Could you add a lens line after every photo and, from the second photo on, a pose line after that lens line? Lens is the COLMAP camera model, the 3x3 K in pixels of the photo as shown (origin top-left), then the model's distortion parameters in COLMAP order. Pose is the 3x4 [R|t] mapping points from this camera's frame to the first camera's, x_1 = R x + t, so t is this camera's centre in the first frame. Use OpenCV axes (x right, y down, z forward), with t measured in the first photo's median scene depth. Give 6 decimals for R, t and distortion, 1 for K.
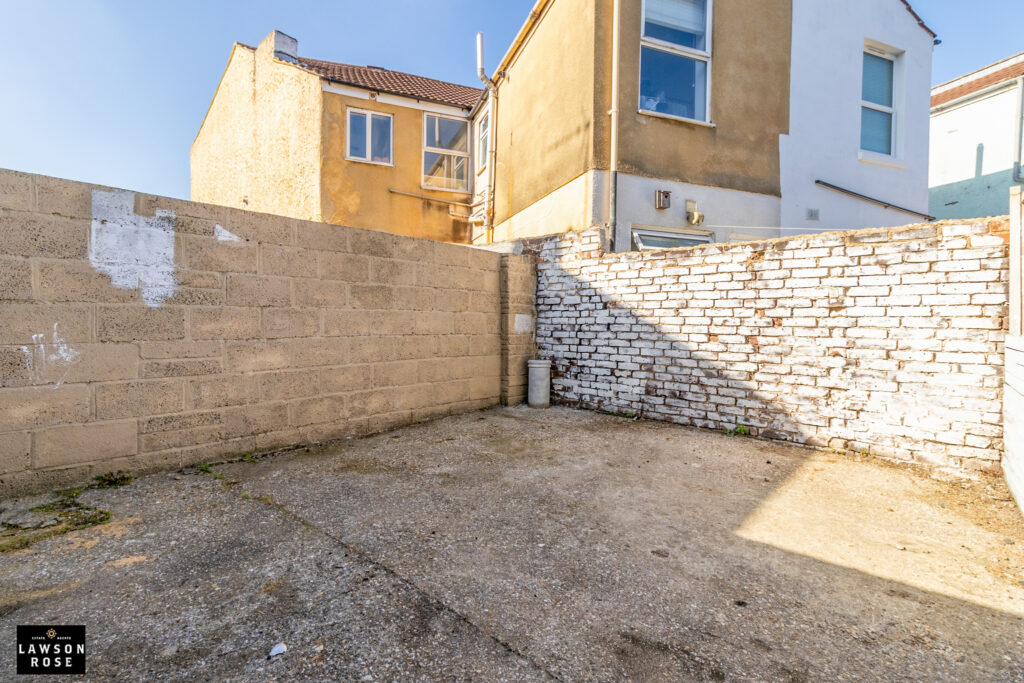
lens RADIAL K [[467.2, 0, 512.8], [0, 467.2, 336.5], [0, 0, 1]] dist [0.003446, 0.001760]
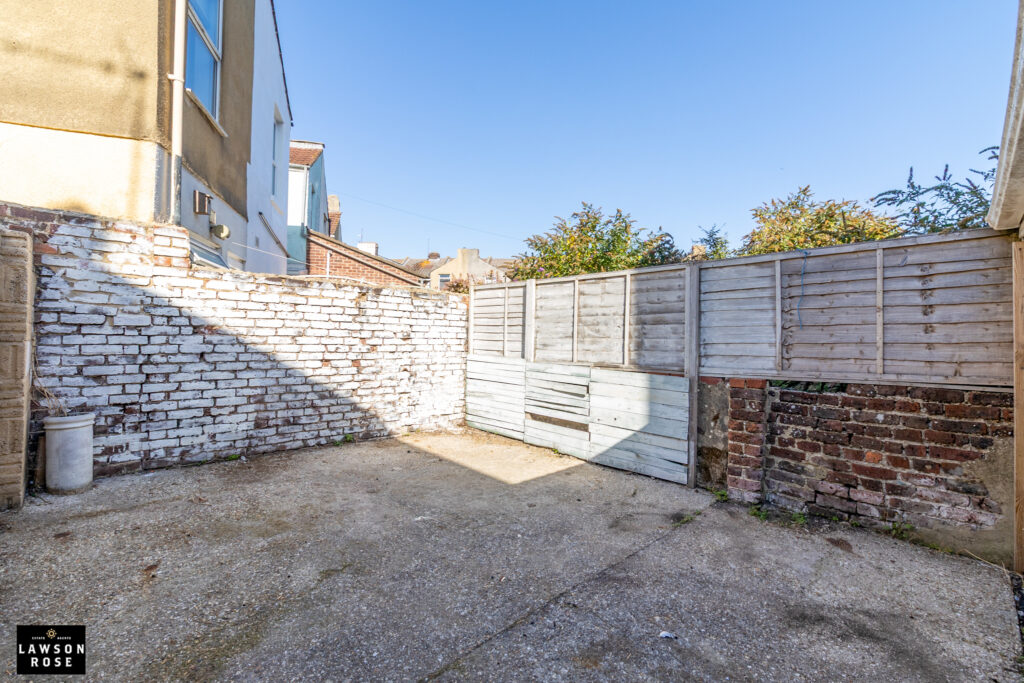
lens RADIAL K [[467.2, 0, 515.9], [0, 467.2, 338.4], [0, 0, 1]] dist [0.003446, 0.001760]
pose [[0.066873, -0.021063, 0.997539, -0.622645], [0.001470, 0.999778, 0.021012, -0.075210], [-0.997760, 0.000061, 0.066890, 0.447276]]
